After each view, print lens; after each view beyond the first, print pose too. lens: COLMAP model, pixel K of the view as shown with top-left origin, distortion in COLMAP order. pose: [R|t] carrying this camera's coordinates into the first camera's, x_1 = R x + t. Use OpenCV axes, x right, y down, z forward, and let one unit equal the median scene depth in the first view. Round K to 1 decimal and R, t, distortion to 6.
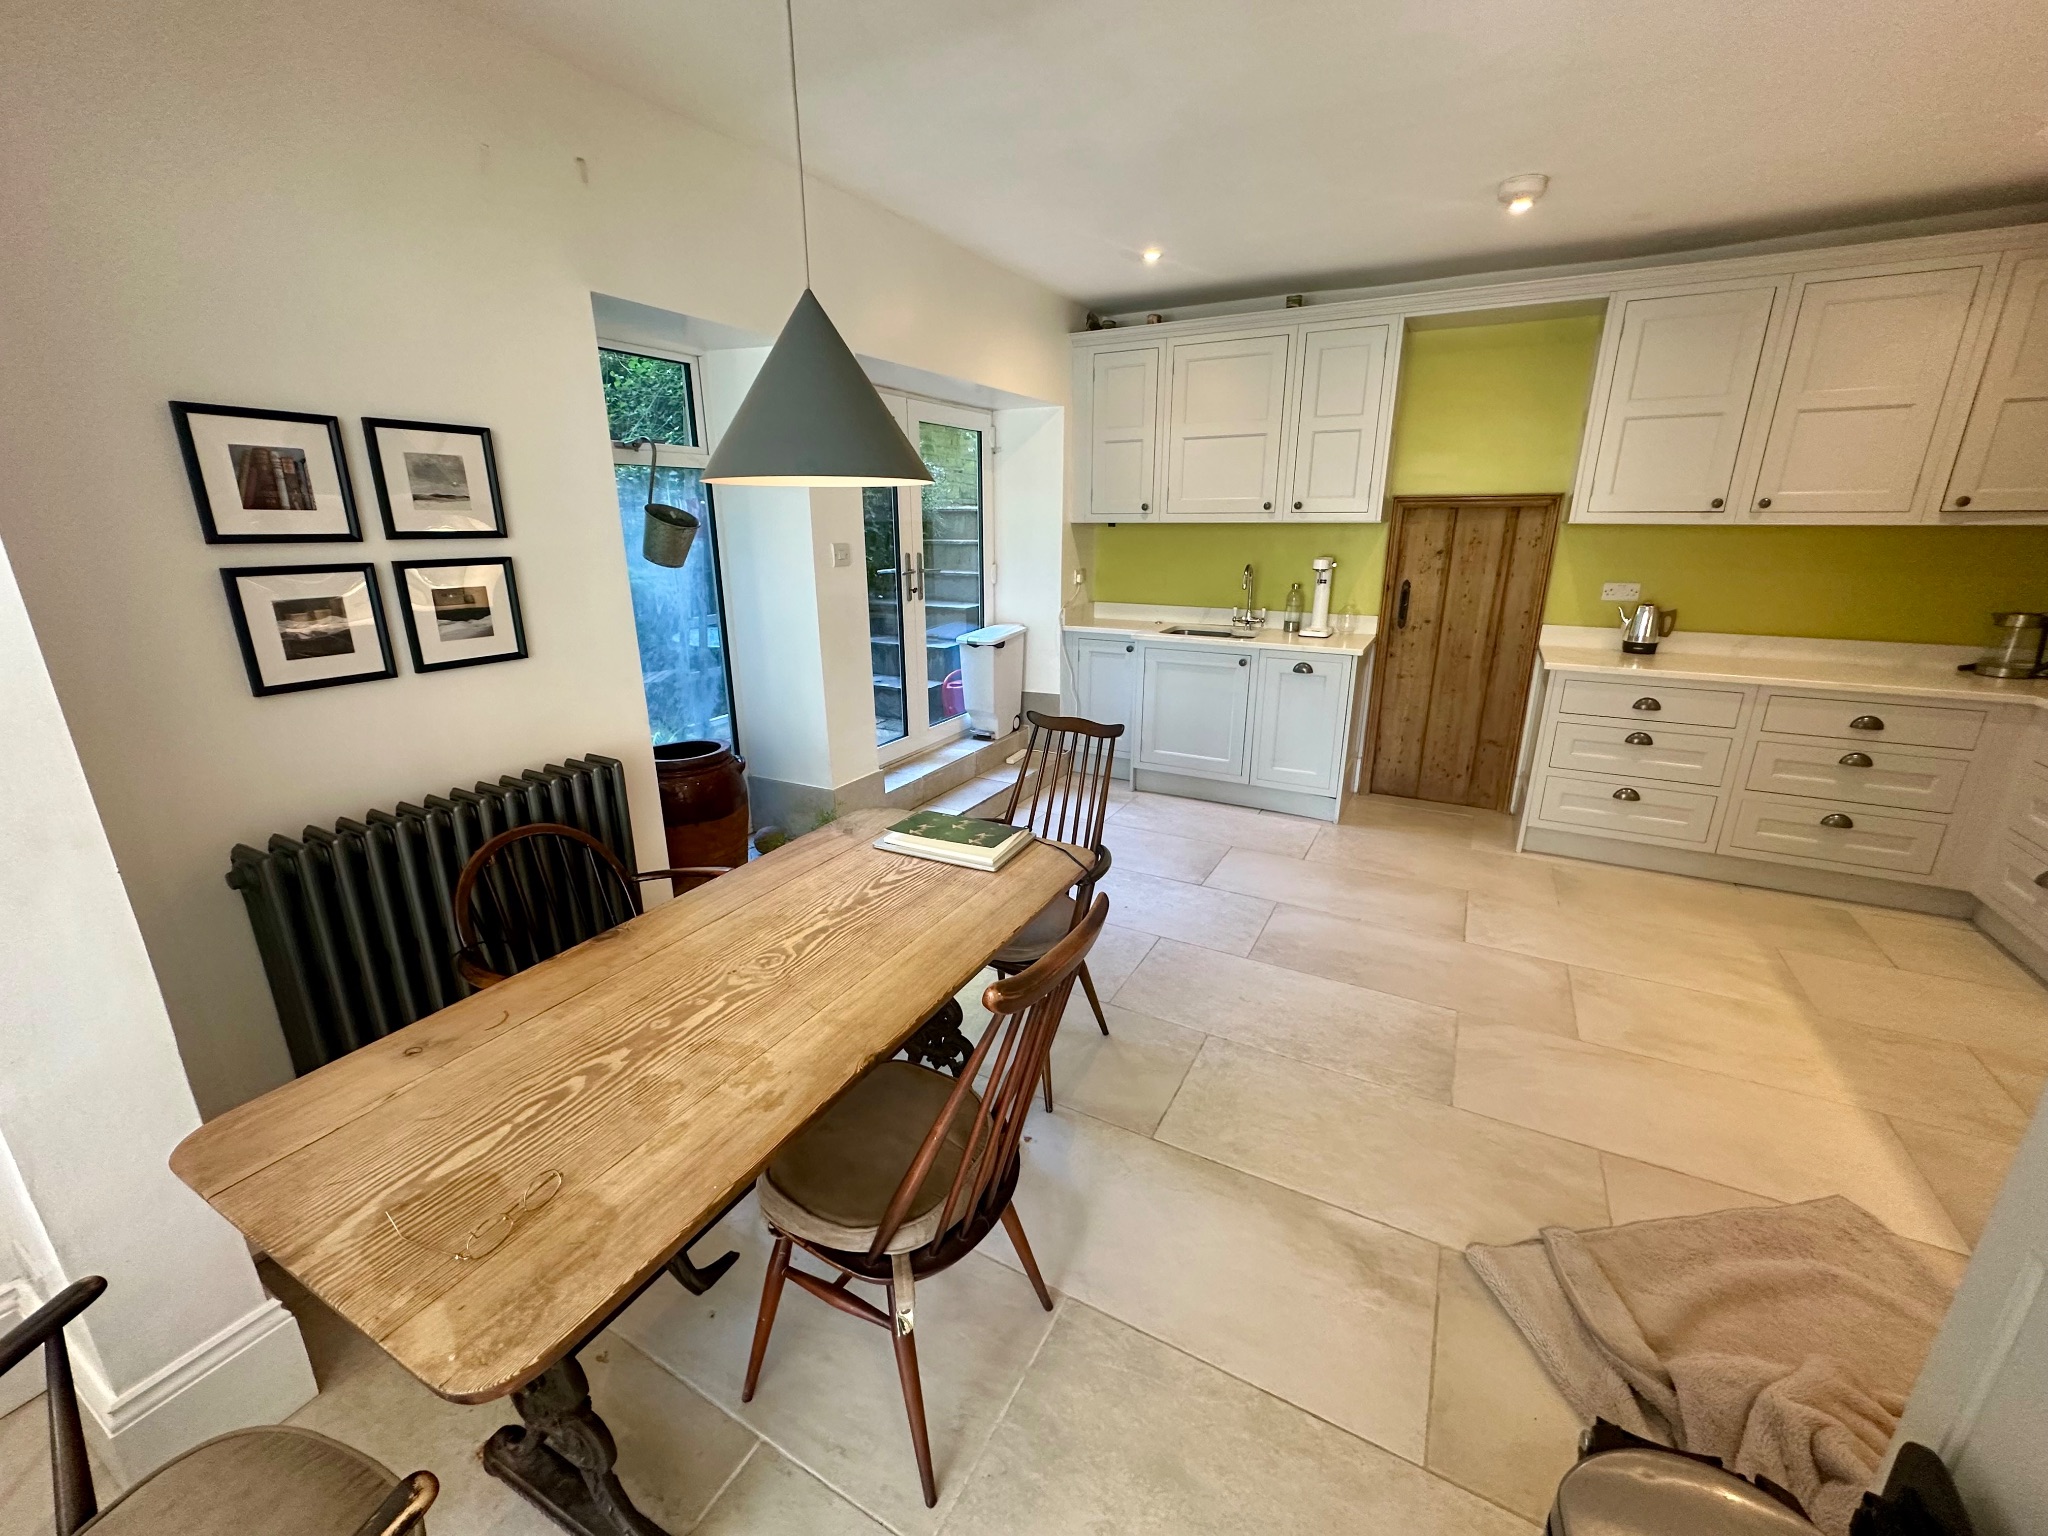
lens RADIAL K [[821.3, 0, 1026.2], [0, 821.3, 761.3], [0, 0, 1]] dist [0.000487, 0.000204]
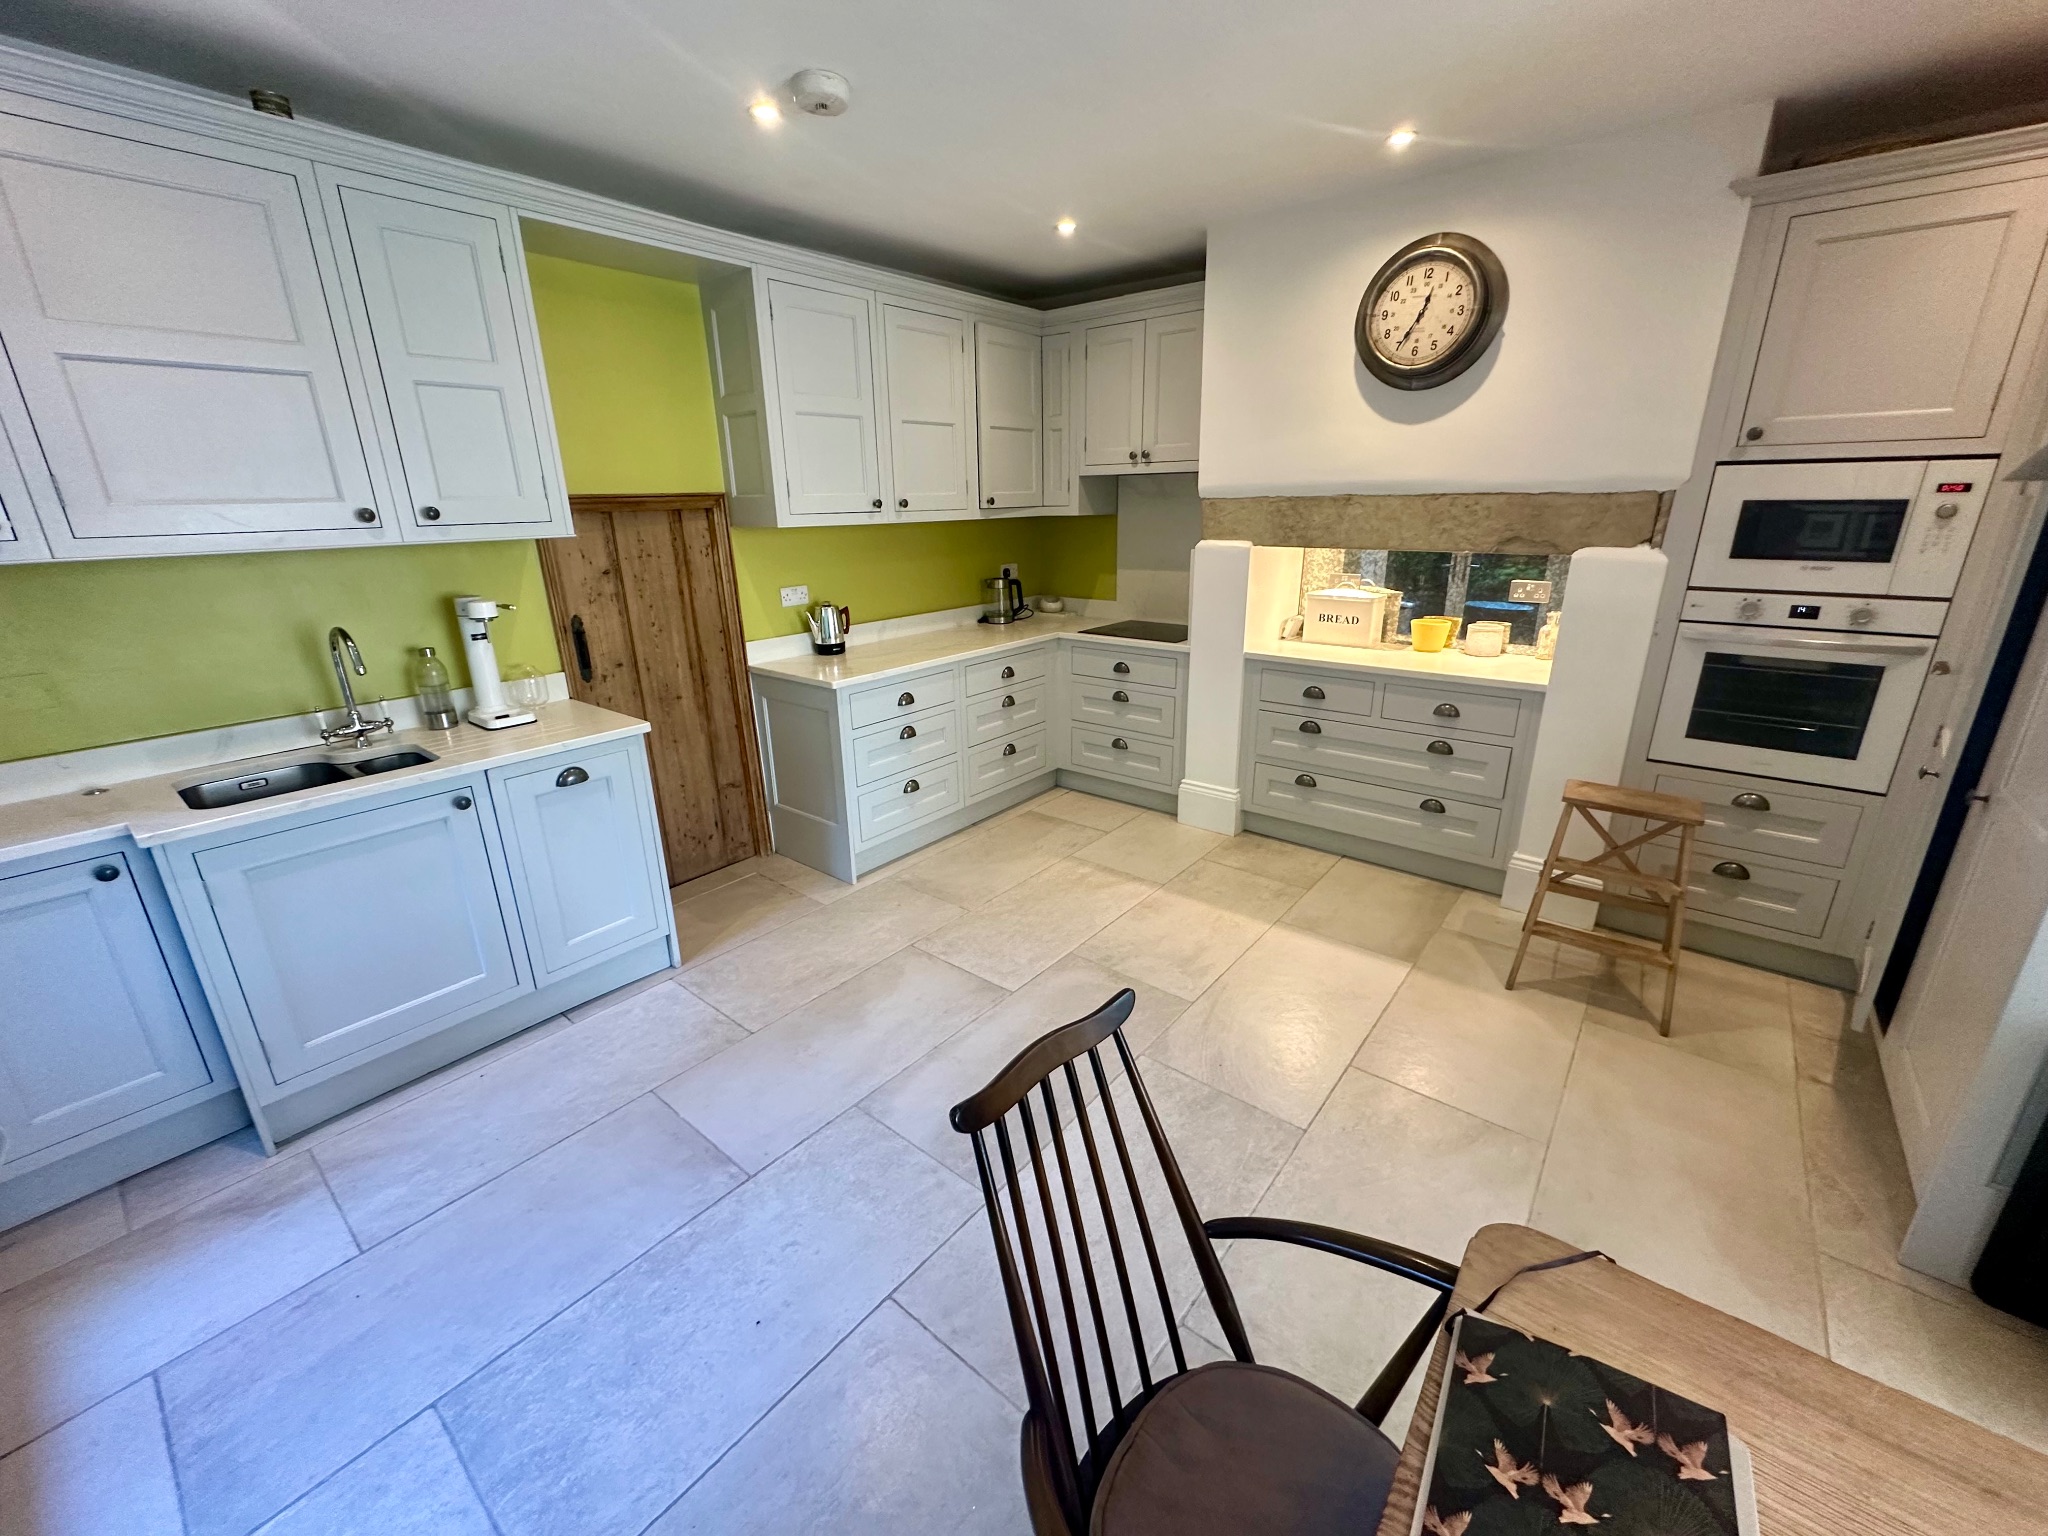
lens RADIAL K [[821.3, 0, 1026.2], [0, 821.3, 761.3], [0, 0, 1]] dist [0.000487, 0.000204]
pose [[0.182088, -0.305027, 0.934774, -0.185290], [0.295641, 0.923662, 0.243812, -0.184260], [-0.937785, 0.231962, 0.258366, 0.550657]]
